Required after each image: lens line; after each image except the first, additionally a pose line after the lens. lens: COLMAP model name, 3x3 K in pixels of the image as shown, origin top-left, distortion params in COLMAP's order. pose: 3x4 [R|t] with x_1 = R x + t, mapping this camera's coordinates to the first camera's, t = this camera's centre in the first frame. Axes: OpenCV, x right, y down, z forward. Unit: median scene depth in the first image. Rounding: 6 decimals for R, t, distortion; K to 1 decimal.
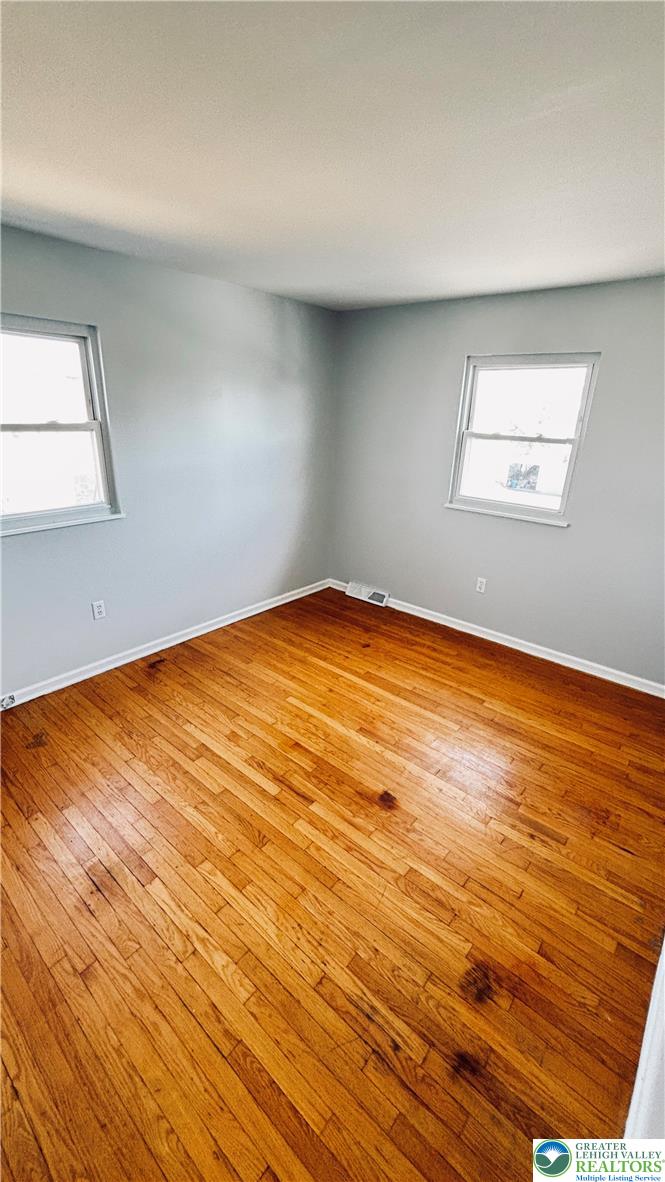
lens RADIAL K [[481.6, 0, 338.8], [0, 481.6, 589.3], [0, 0, 1]] dist [0.004304, 0.000149]
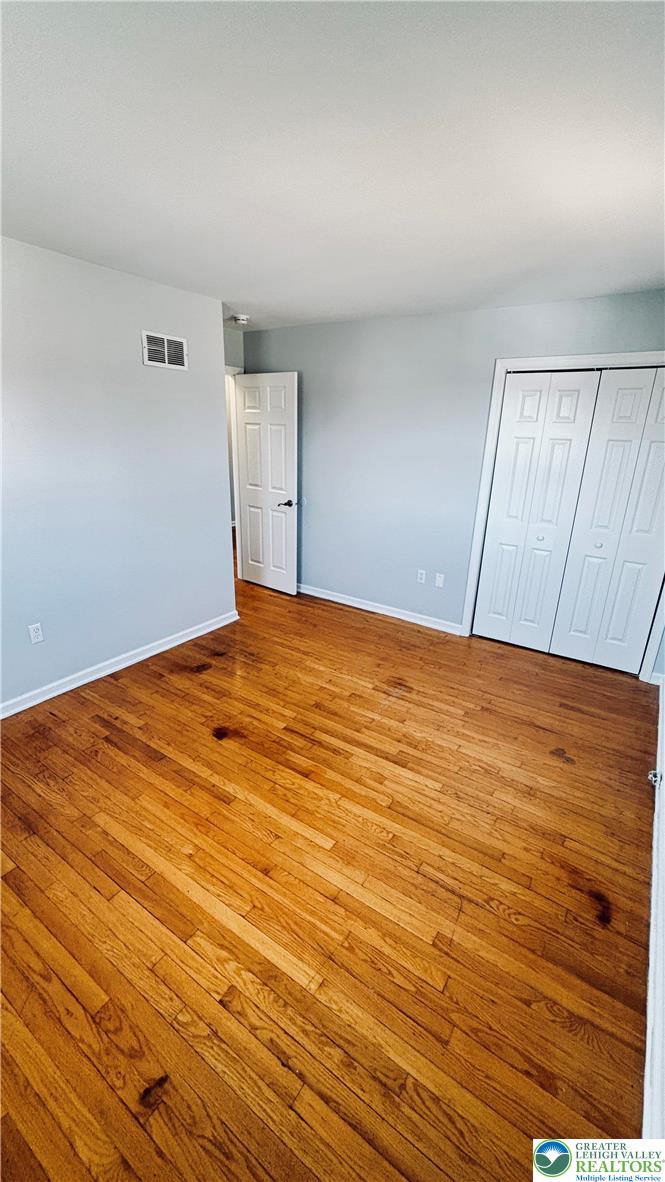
lens RADIAL K [[481.6, 0, 337.9], [0, 481.6, 592.1], [0, 0, 1]] dist [0.004304, 0.000149]
pose [[-0.992148, -0.025986, -0.122339, -0.025770], [-0.097990, 0.769348, 0.631270, -0.509395], [0.077717, 0.638301, -0.765853, 1.435395]]
